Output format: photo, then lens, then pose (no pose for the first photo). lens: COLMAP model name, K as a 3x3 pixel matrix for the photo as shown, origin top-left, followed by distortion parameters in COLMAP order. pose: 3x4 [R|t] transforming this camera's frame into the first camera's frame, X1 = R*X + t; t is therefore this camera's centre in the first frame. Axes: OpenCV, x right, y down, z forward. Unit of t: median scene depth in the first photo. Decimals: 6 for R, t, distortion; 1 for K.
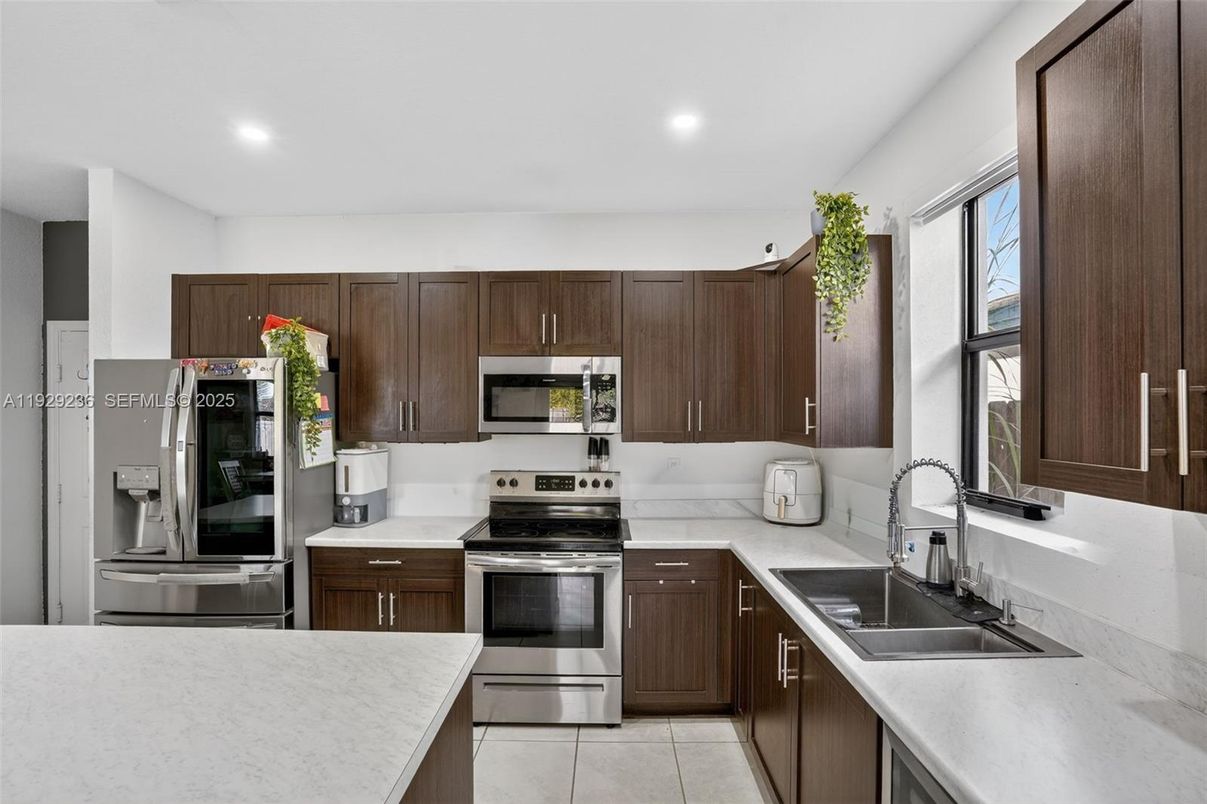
lens RADIAL K [[568.0, 0, 603.5], [0, 568.0, 402.0], [0, 0, 1]] dist [0.000075, 0.000033]
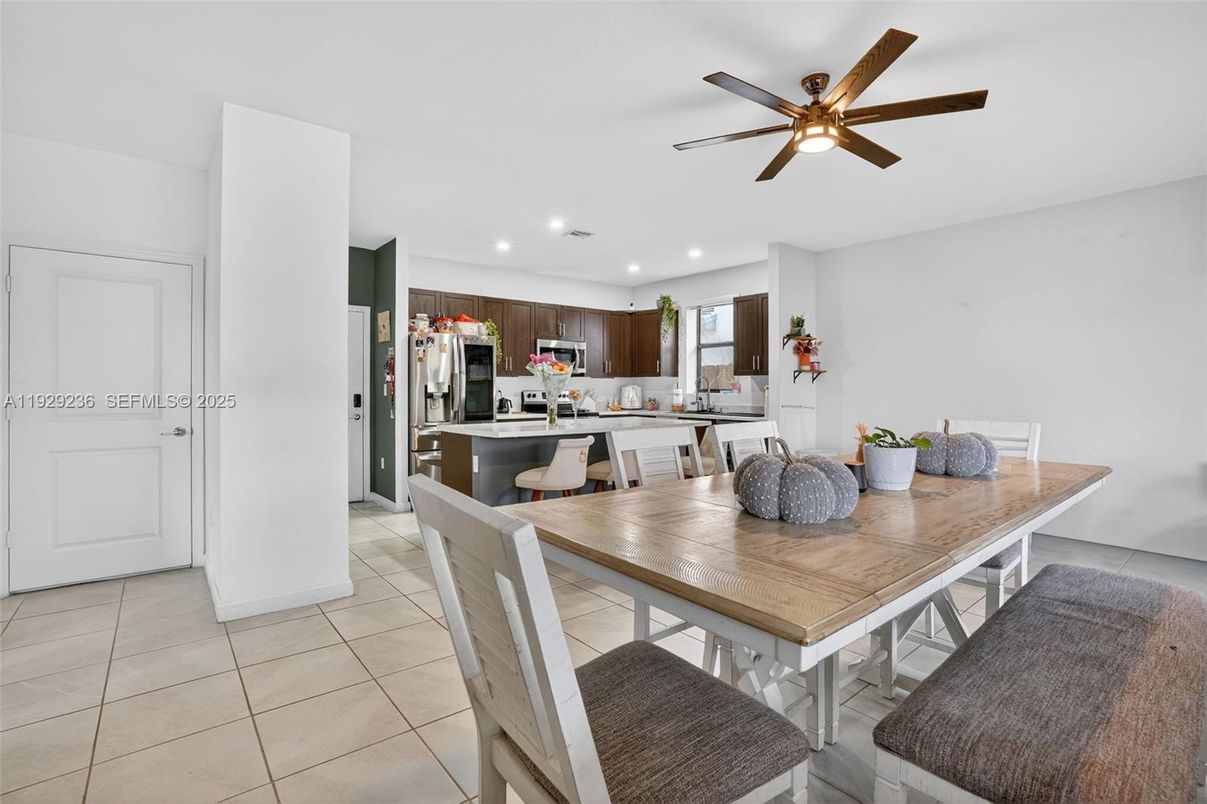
lens RADIAL K [[508.1, 0, 598.8], [0, 508.1, 395.0], [0, 0, 1]] dist [-0.009016, -0.000272]
pose [[0.784780, -0.005429, 0.619751, -1.599872], [-0.015828, 0.999460, 0.028798, 0.104677], [-0.619572, -0.032410, 0.784270, -0.969793]]
